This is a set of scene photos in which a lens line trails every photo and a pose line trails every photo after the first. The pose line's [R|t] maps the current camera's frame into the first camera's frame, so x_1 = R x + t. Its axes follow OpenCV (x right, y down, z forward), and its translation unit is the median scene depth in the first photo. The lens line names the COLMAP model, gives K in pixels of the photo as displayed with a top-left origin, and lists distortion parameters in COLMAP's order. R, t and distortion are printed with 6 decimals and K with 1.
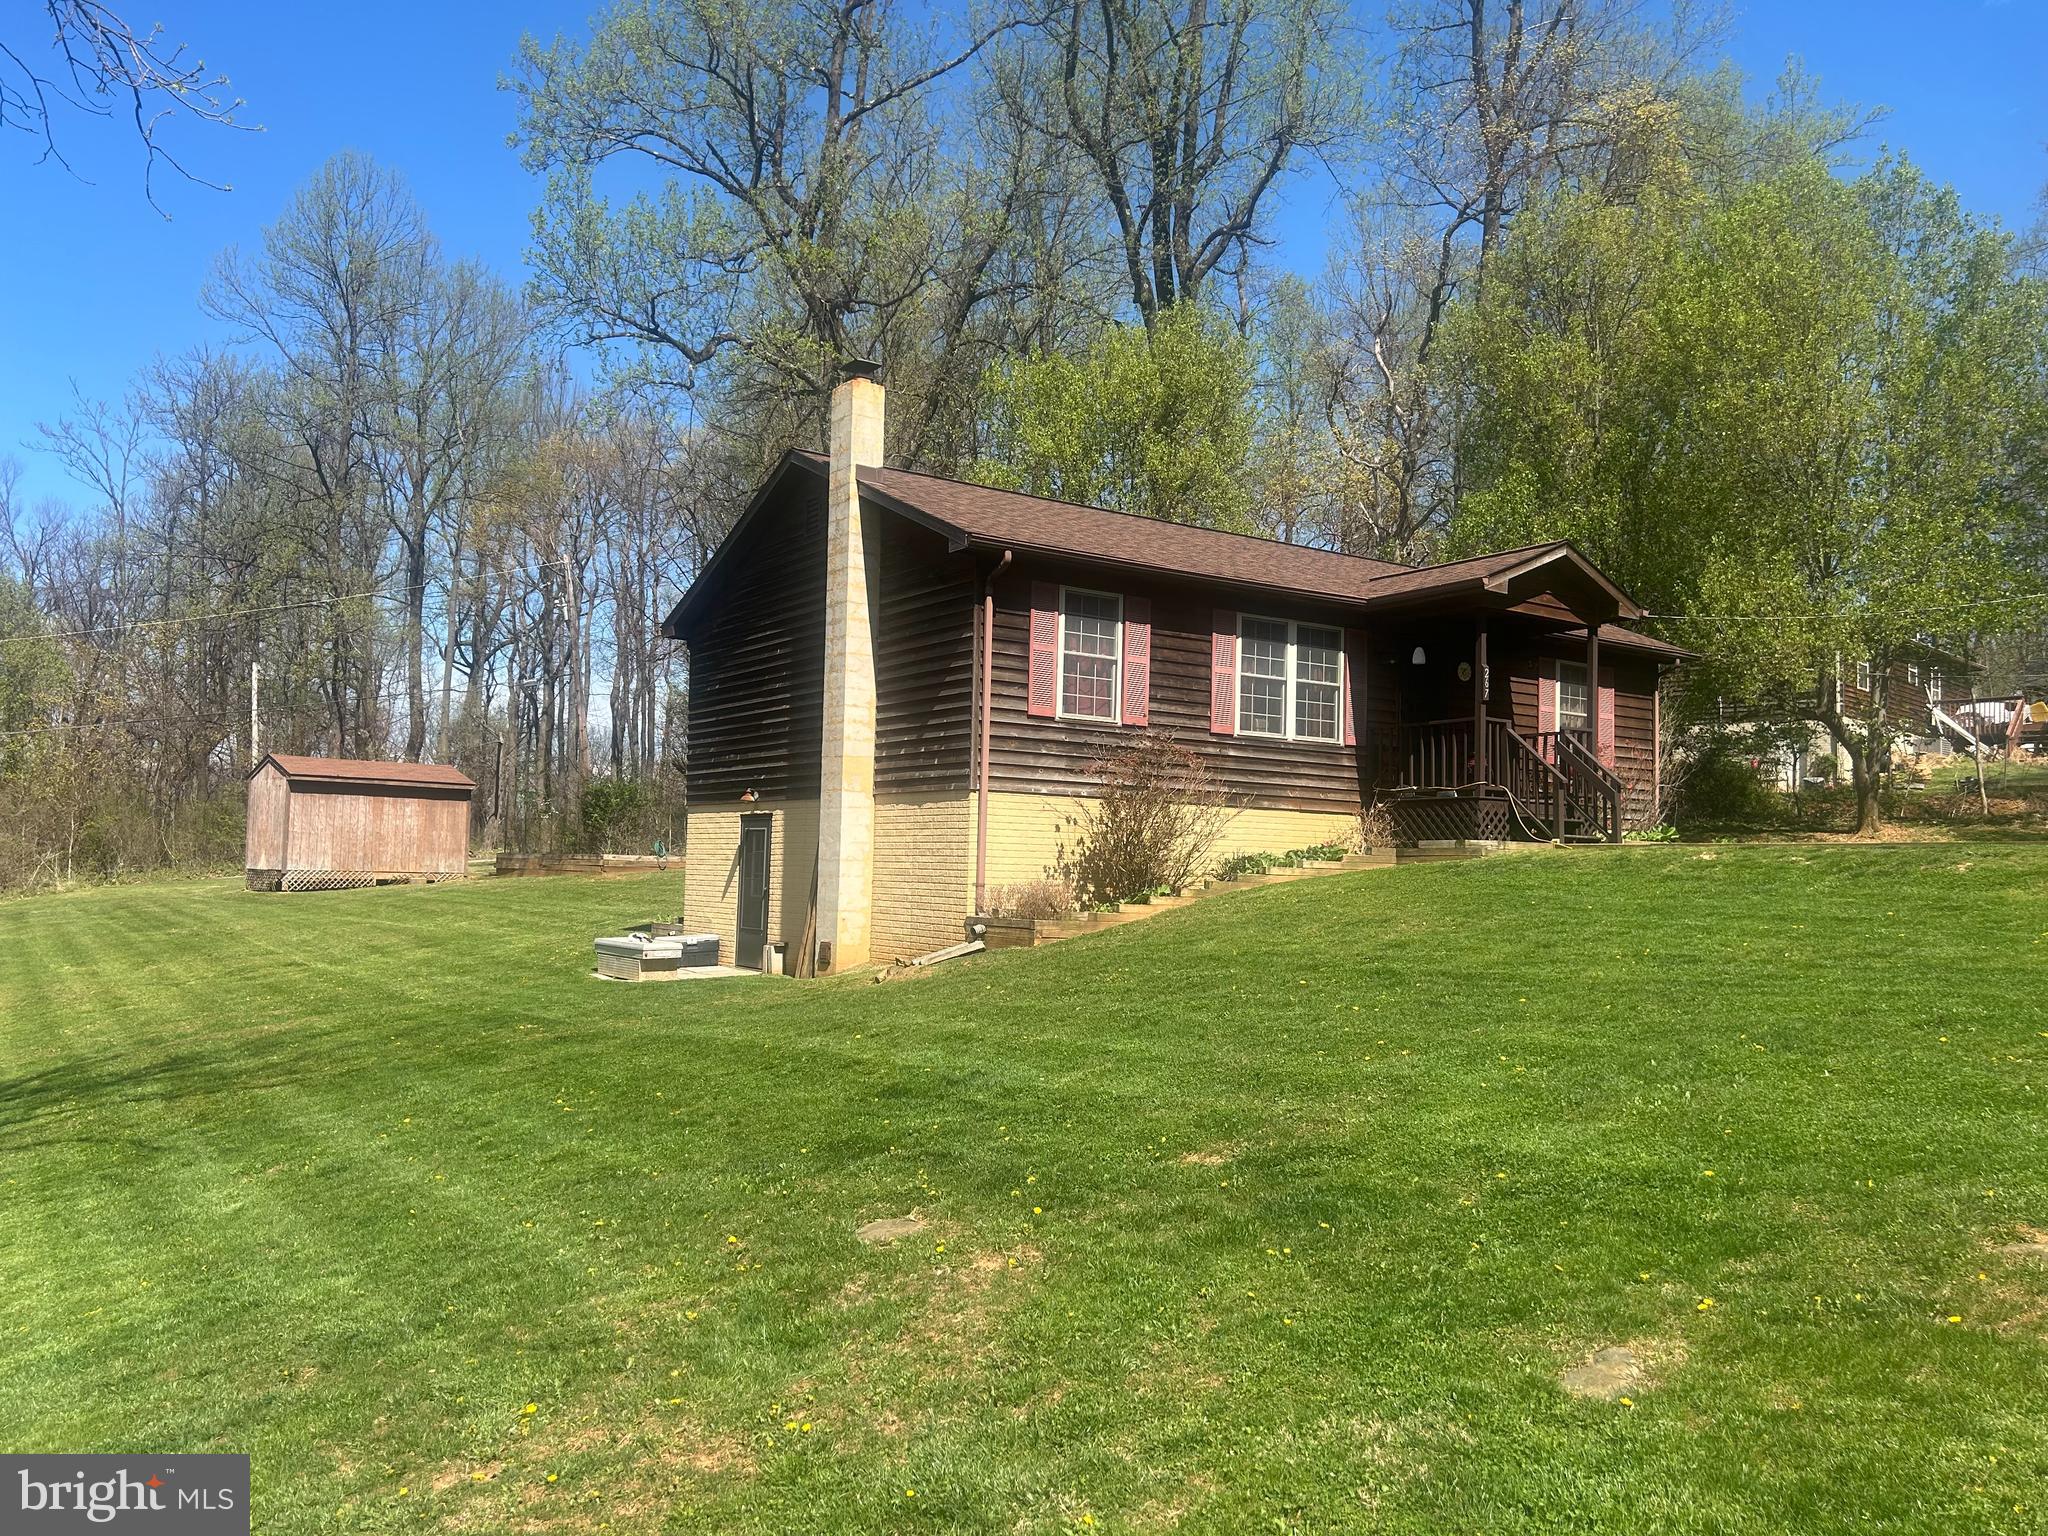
lens RADIAL K [[1545.6, 0, 1005.0], [0, 1545.6, 789.7], [0, 0, 1]] dist [0.071391, -0.079308]
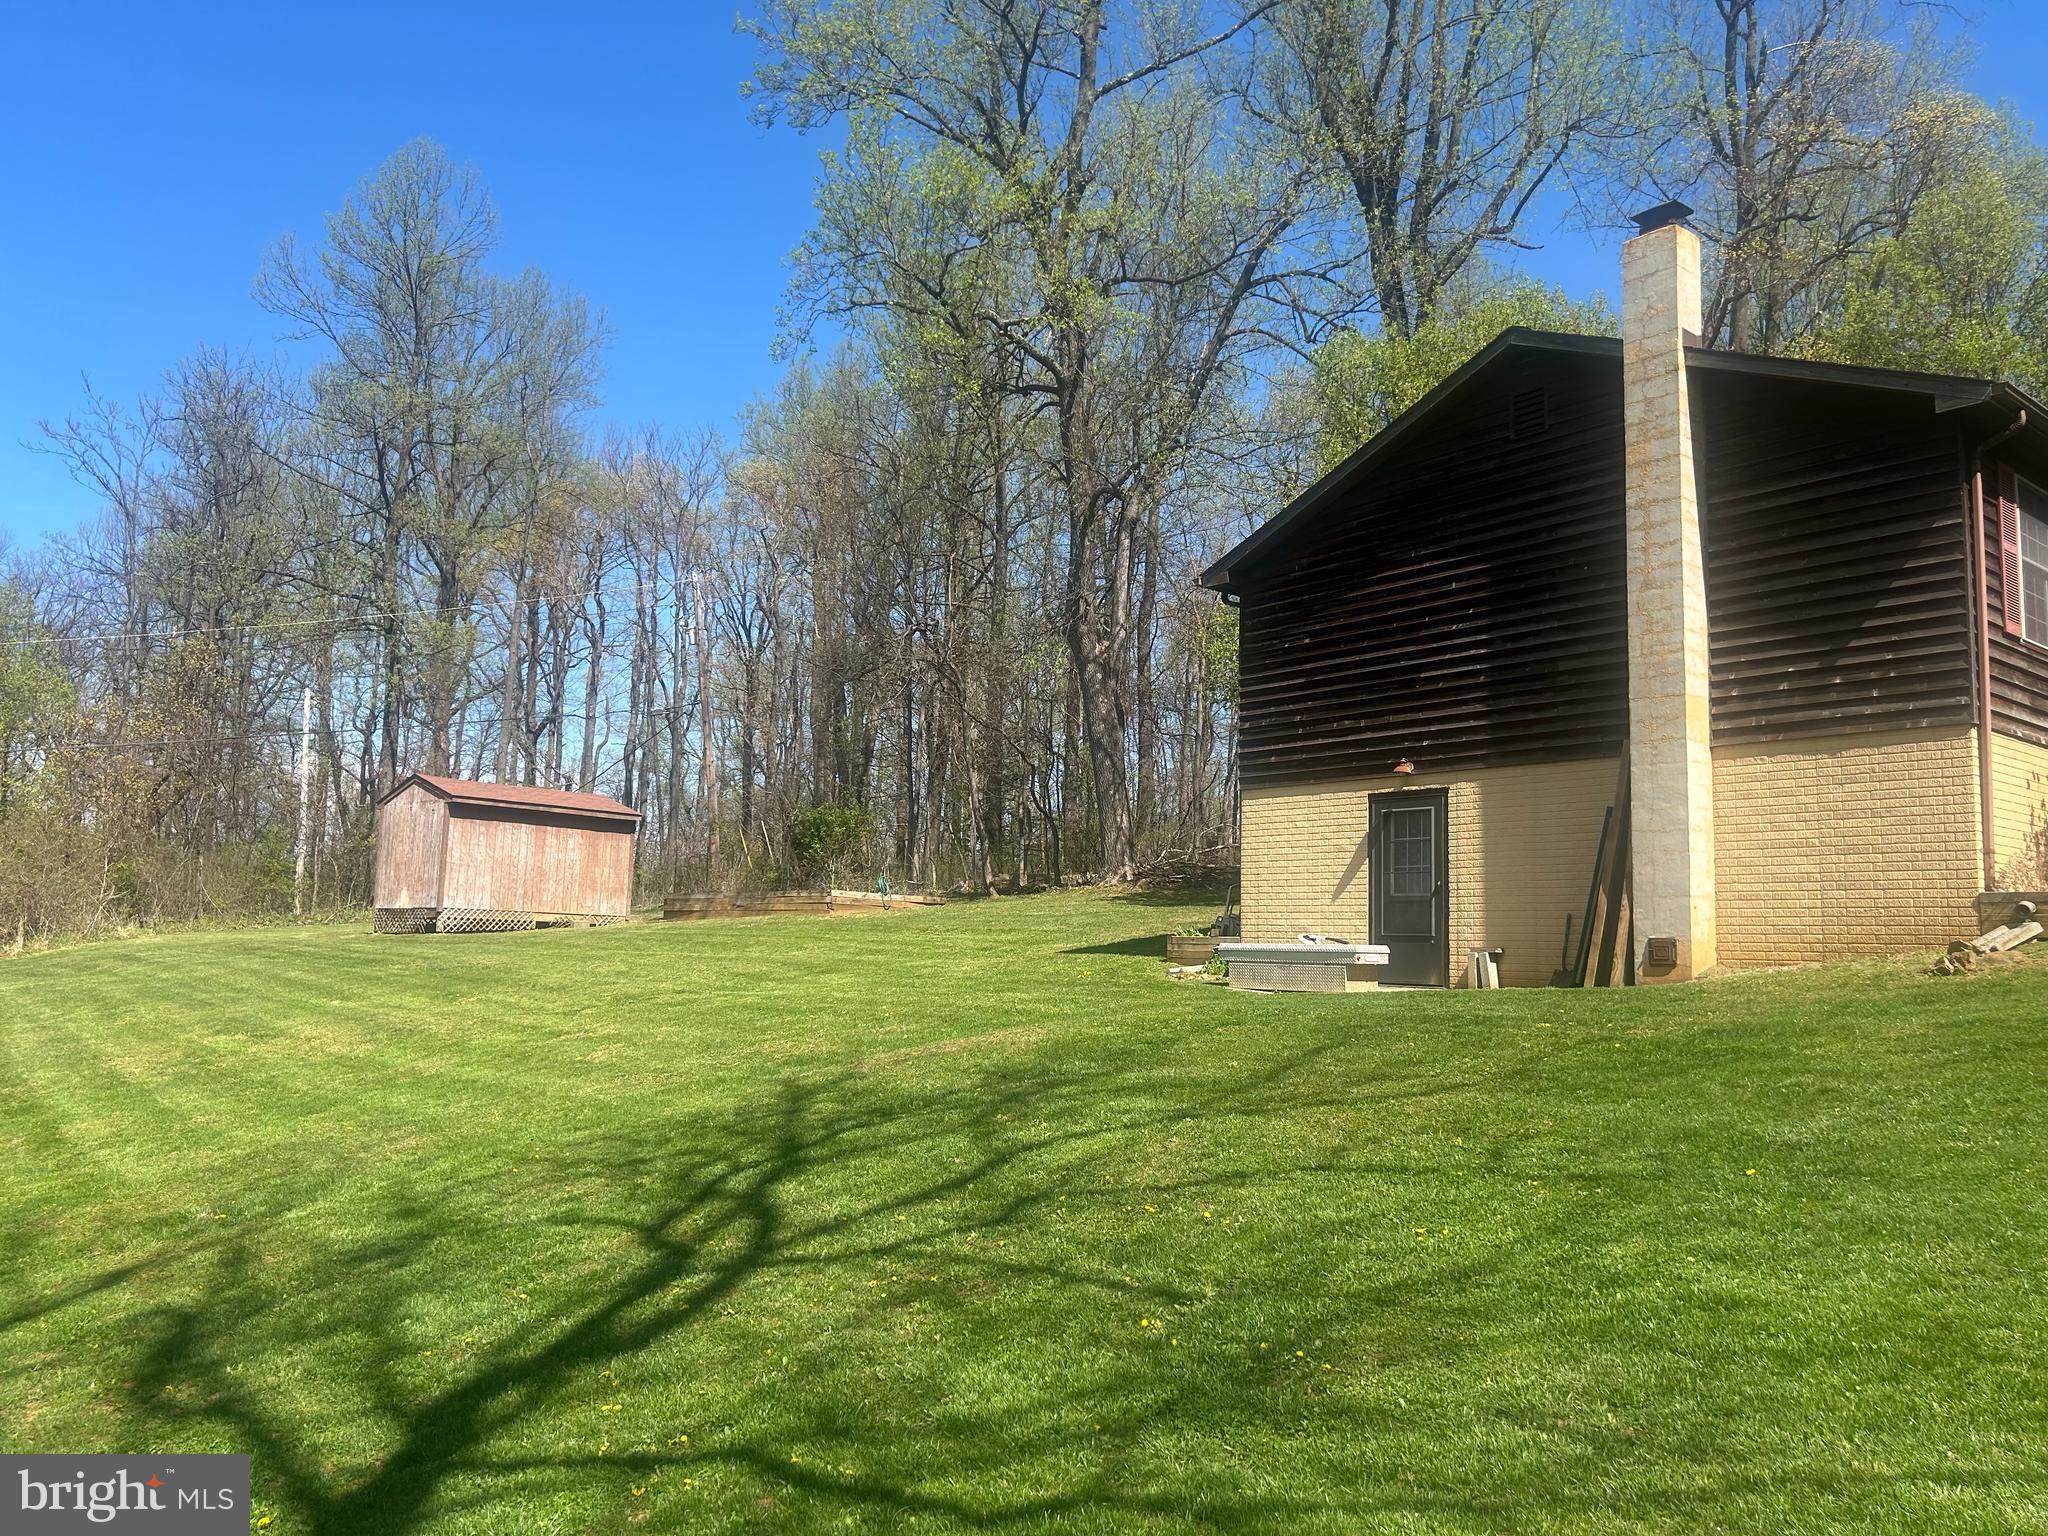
lens RADIAL K [[1545.6, 0, 1017.5], [0, 1545.6, 772.5], [0, 0, 1]] dist [0.071391, -0.079308]
pose [[0.995301, 0.016353, 0.095442, -0.483223], [-0.009803, 0.997590, -0.068692, 0.069869], [-0.096335, 0.067433, 0.993062, 0.249710]]
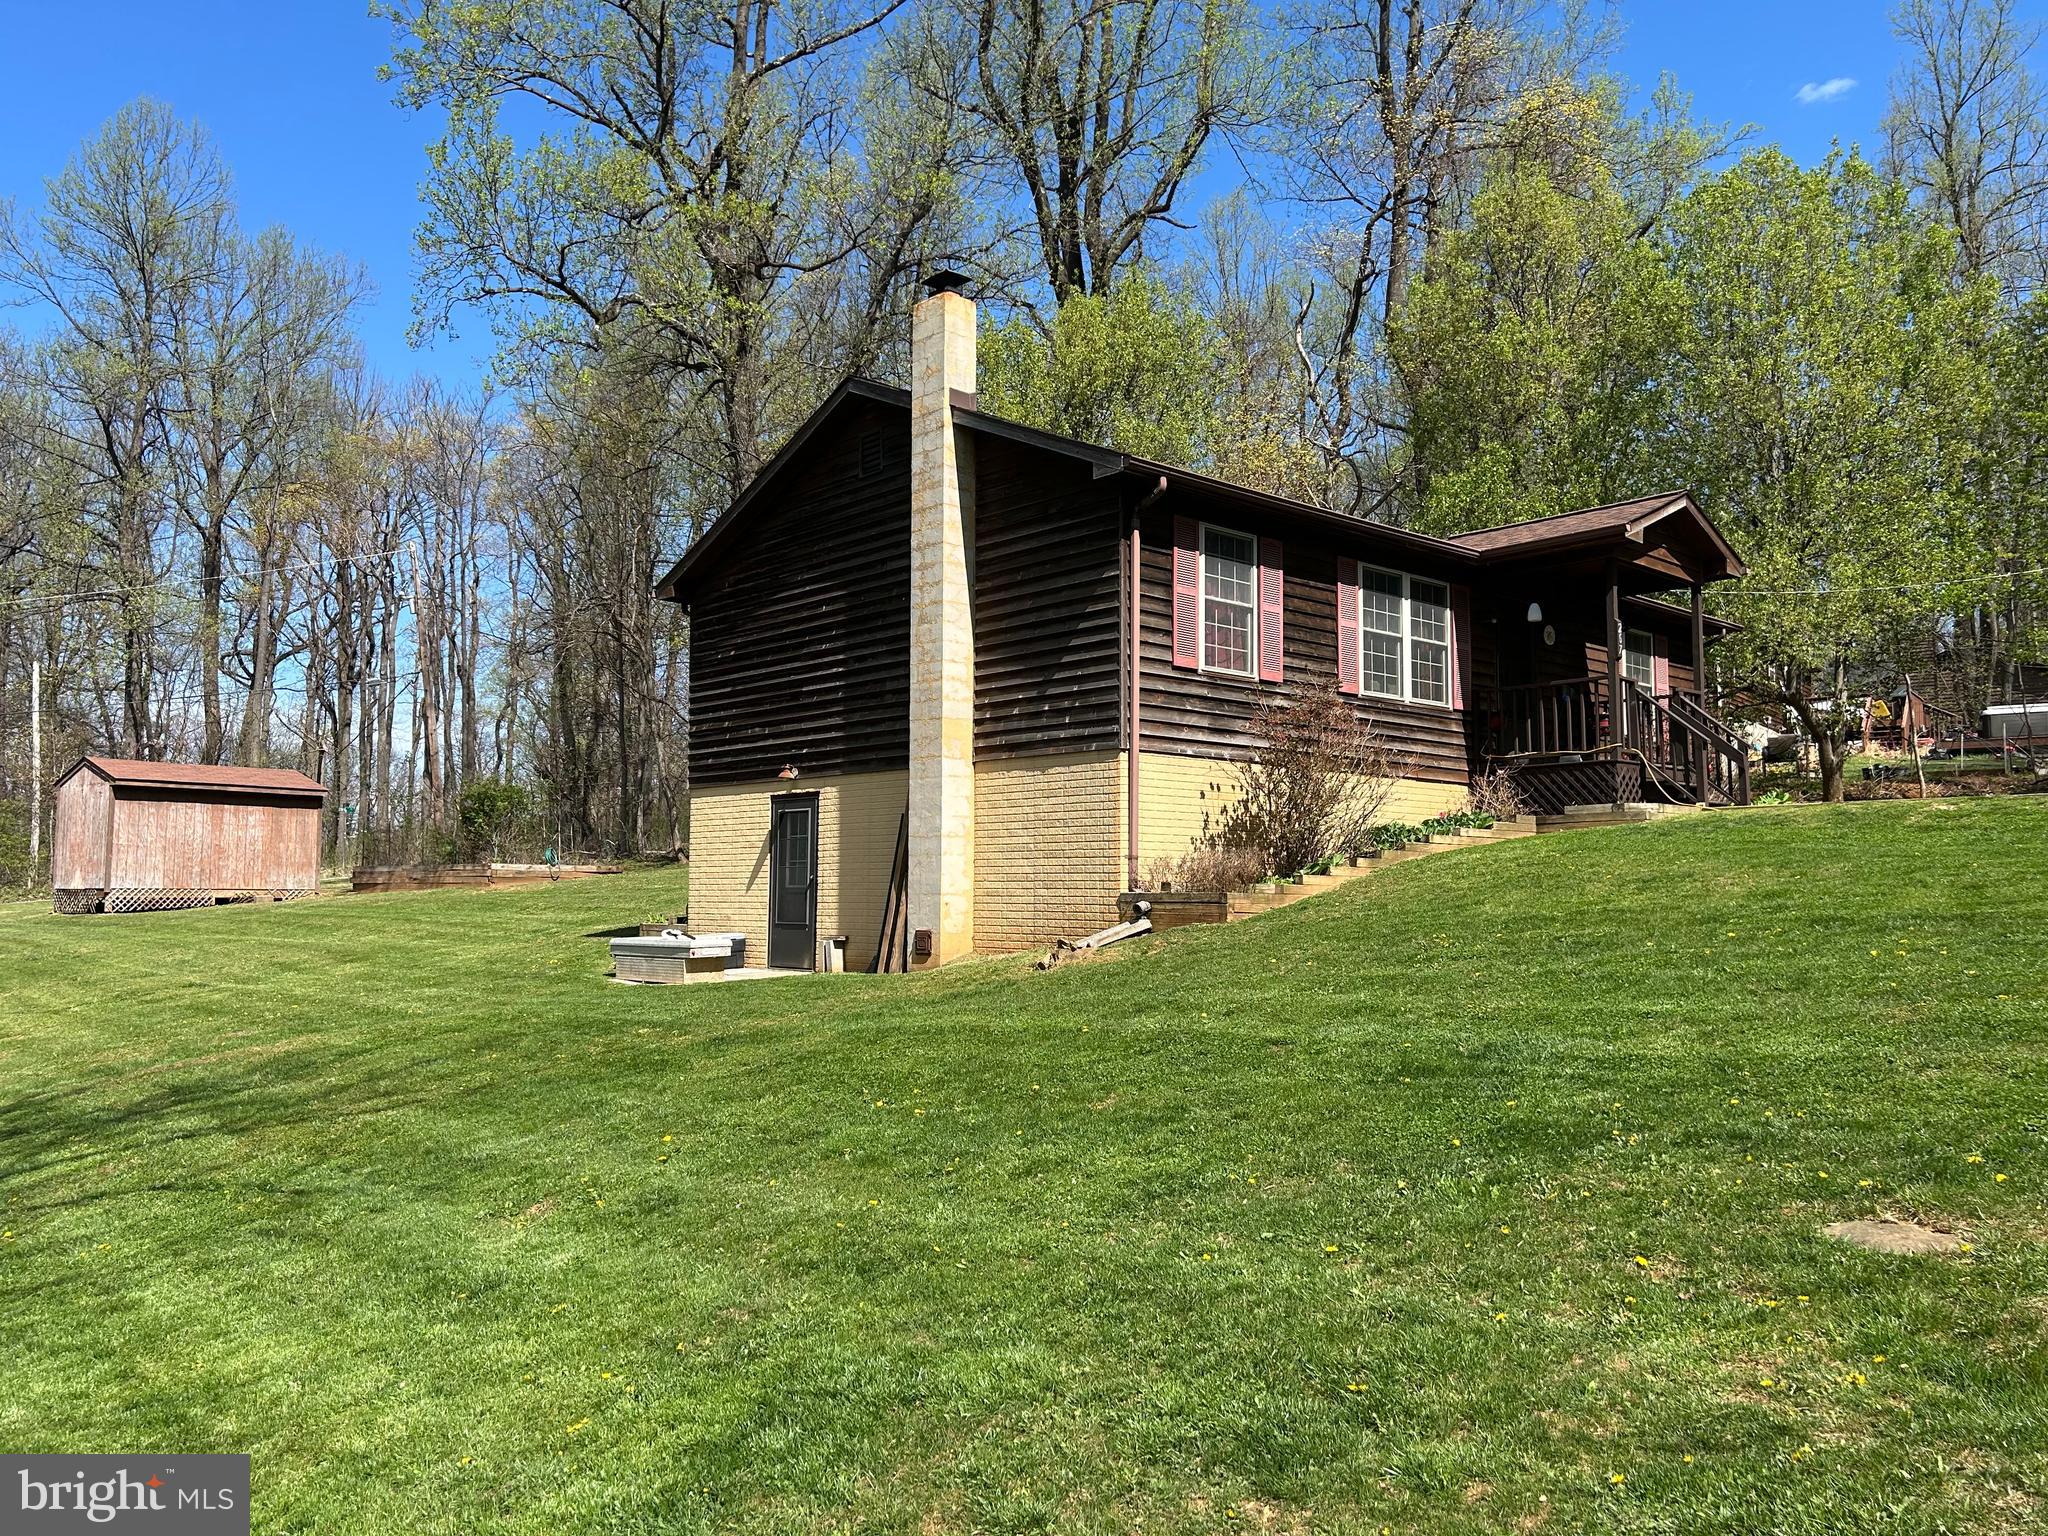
lens RADIAL K [[1545.6, 0, 1015.5], [0, 1545.6, 778.2], [0, 0, 1]] dist [0.071391, -0.079308]
pose [[0.989182, -0.008950, 0.146420, -0.182795], [0.012081, 0.999717, -0.020509, 0.029445], [-0.146195, 0.022056, 0.989010, 0.120365]]
